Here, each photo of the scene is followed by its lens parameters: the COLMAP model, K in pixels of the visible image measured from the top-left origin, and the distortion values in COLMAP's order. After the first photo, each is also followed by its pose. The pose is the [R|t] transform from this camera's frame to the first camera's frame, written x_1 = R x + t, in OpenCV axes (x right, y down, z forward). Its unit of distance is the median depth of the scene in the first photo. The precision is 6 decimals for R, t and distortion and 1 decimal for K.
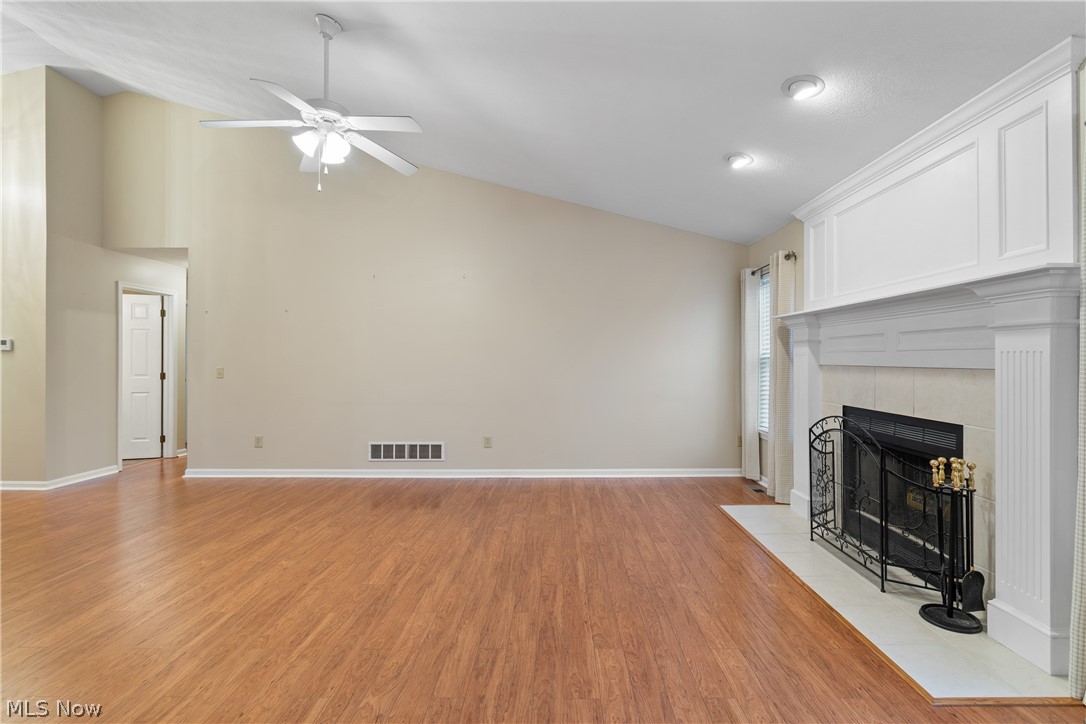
lens RADIAL K [[484.1, 0, 557.1], [0, 484.1, 359.6], [0, 0, 1]] dist [0.003862, -0.003844]
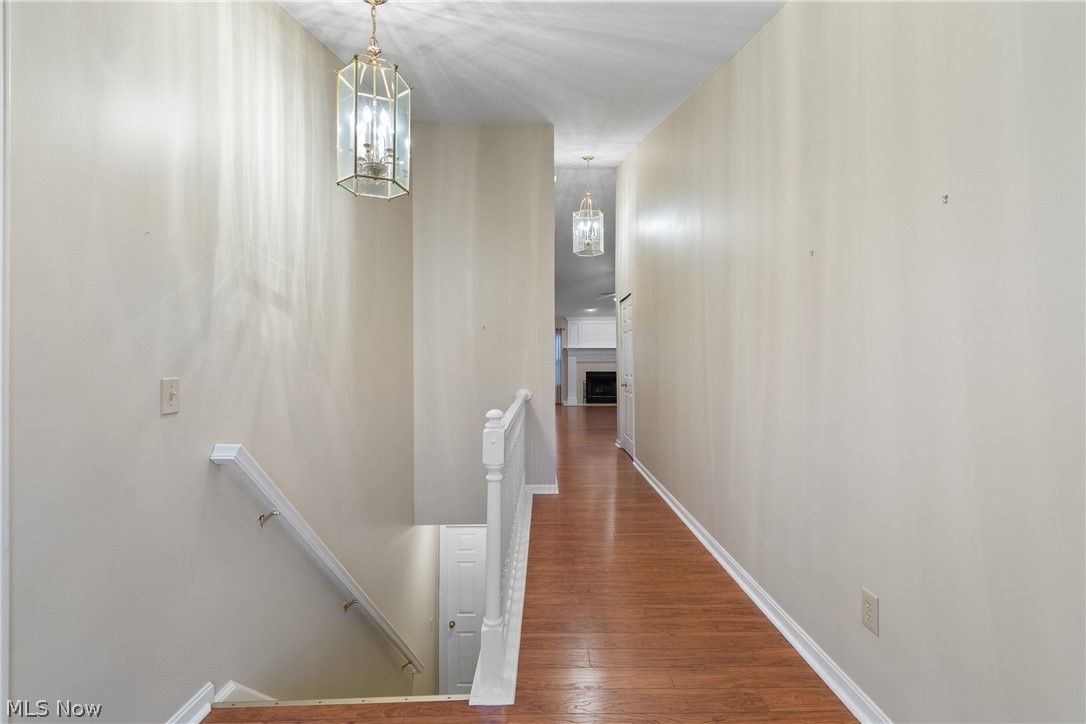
lens RADIAL K [[484.1, 0, 546.5], [0, 484.1, 362.0], [0, 0, 1]] dist [0.003862, -0.003844]
pose [[-0.007438, -0.001710, 0.999971, -3.997103], [0.002918, 0.999994, 0.001732, 0.007056], [-0.999968, 0.002931, -0.007433, 1.581477]]
